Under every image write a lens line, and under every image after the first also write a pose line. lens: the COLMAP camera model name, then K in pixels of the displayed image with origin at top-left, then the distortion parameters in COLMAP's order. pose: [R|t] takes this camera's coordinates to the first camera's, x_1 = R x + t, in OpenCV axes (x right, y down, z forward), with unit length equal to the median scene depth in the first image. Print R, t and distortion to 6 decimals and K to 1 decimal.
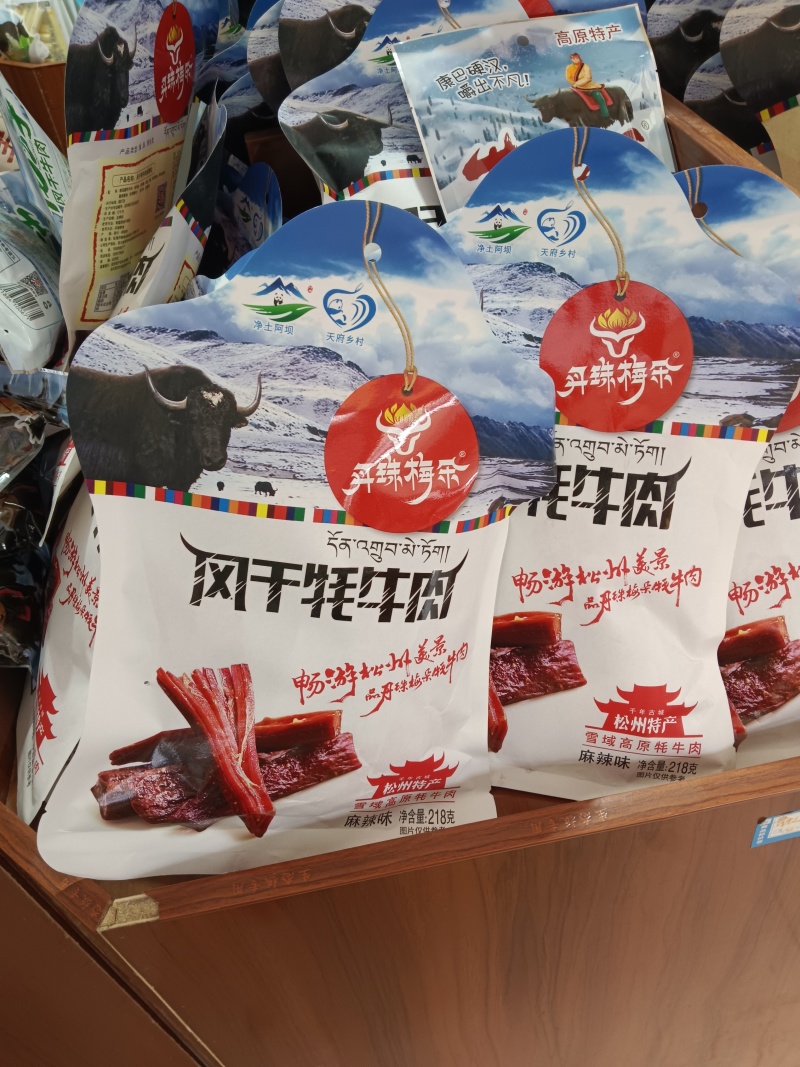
lens RADIAL K [[906.2, 0, 398.4], [0, 906.2, 453.7], [0, 0, 1]] dist [0.073253, -0.089060]
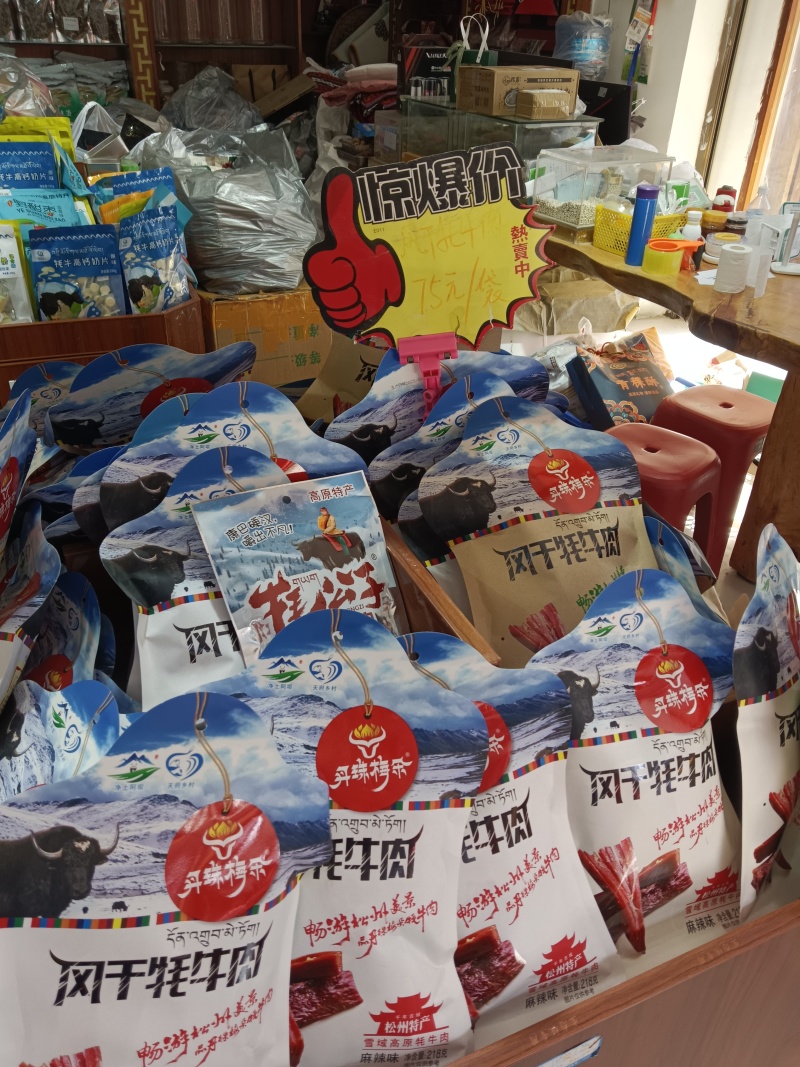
lens RADIAL K [[906.2, 0, 398.4], [0, 906.2, 453.7], [0, 0, 1]] dist [0.073253, -0.089060]
pose [[0.960478, -0.024318, 0.277293, -0.101561], [0.077812, 0.979919, -0.183585, -0.299770], [-0.267260, 0.197906, 0.943083, -0.458833]]
